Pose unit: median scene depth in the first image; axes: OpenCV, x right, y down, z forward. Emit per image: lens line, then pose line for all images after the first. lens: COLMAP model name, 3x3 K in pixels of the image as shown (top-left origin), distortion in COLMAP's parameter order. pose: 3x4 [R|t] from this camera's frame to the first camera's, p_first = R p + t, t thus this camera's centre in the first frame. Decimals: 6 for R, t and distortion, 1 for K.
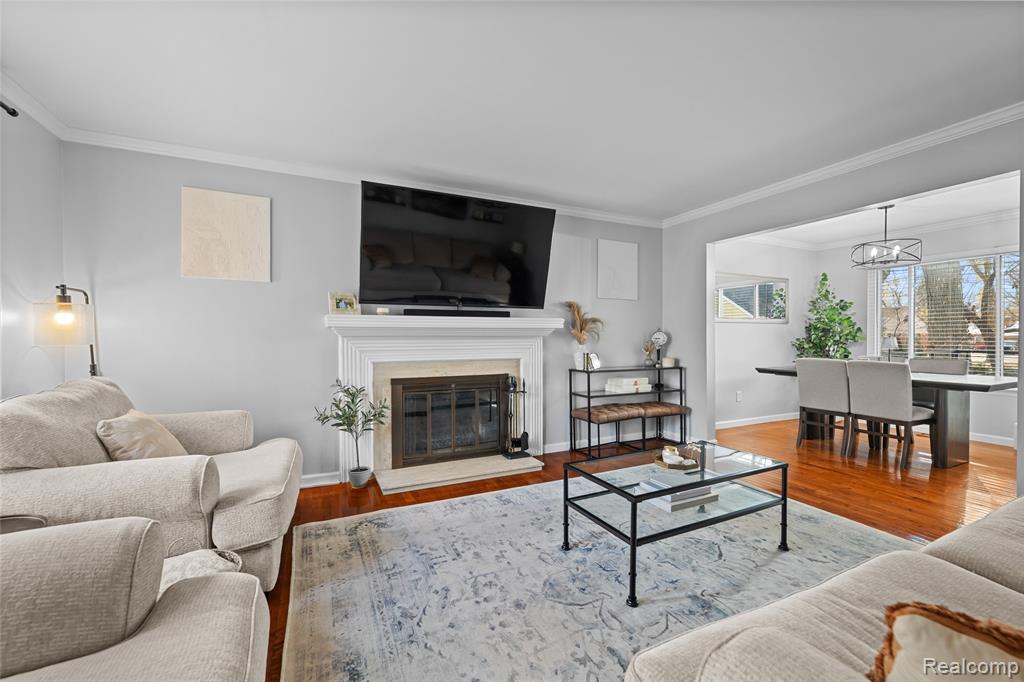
lens RADIAL K [[420.4, 0, 503.2], [0, 420.4, 342.8], [0, 0, 1]] dist [0.003939, -0.000711]
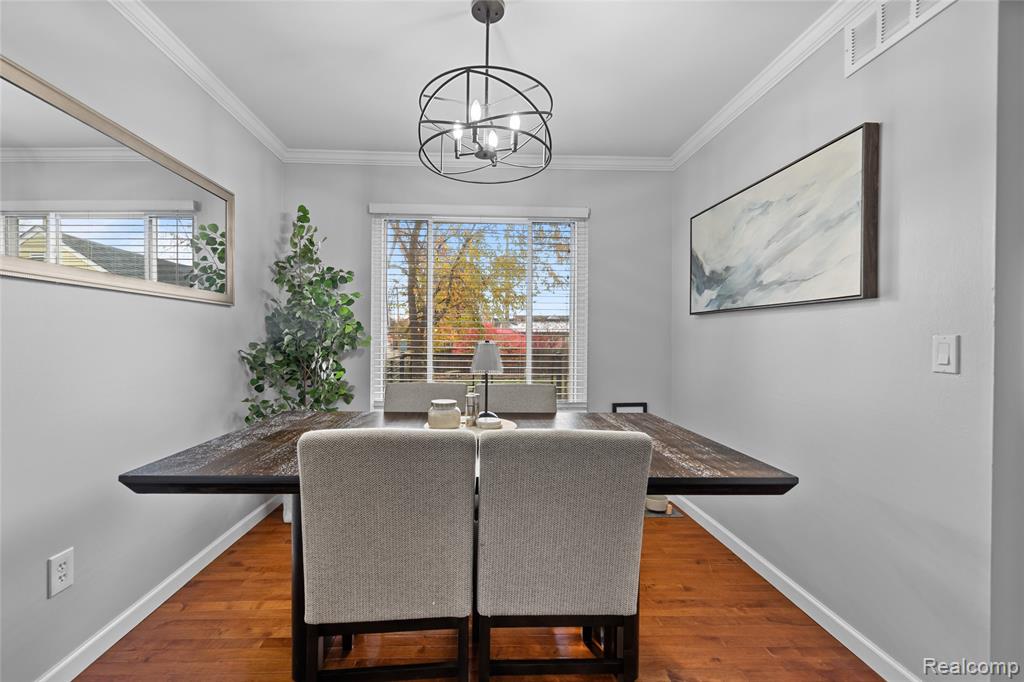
lens RADIAL K [[420.4, 0, 479.4], [0, 420.4, 341.2], [0, 0, 1]] dist [0.003939, -0.000711]
pose [[0.397362, -0.000092, 0.917662, 0.400569], [0.006075, 0.999978, -0.002530, -0.009799], [-0.917642, 0.006580, 0.397354, 0.621817]]
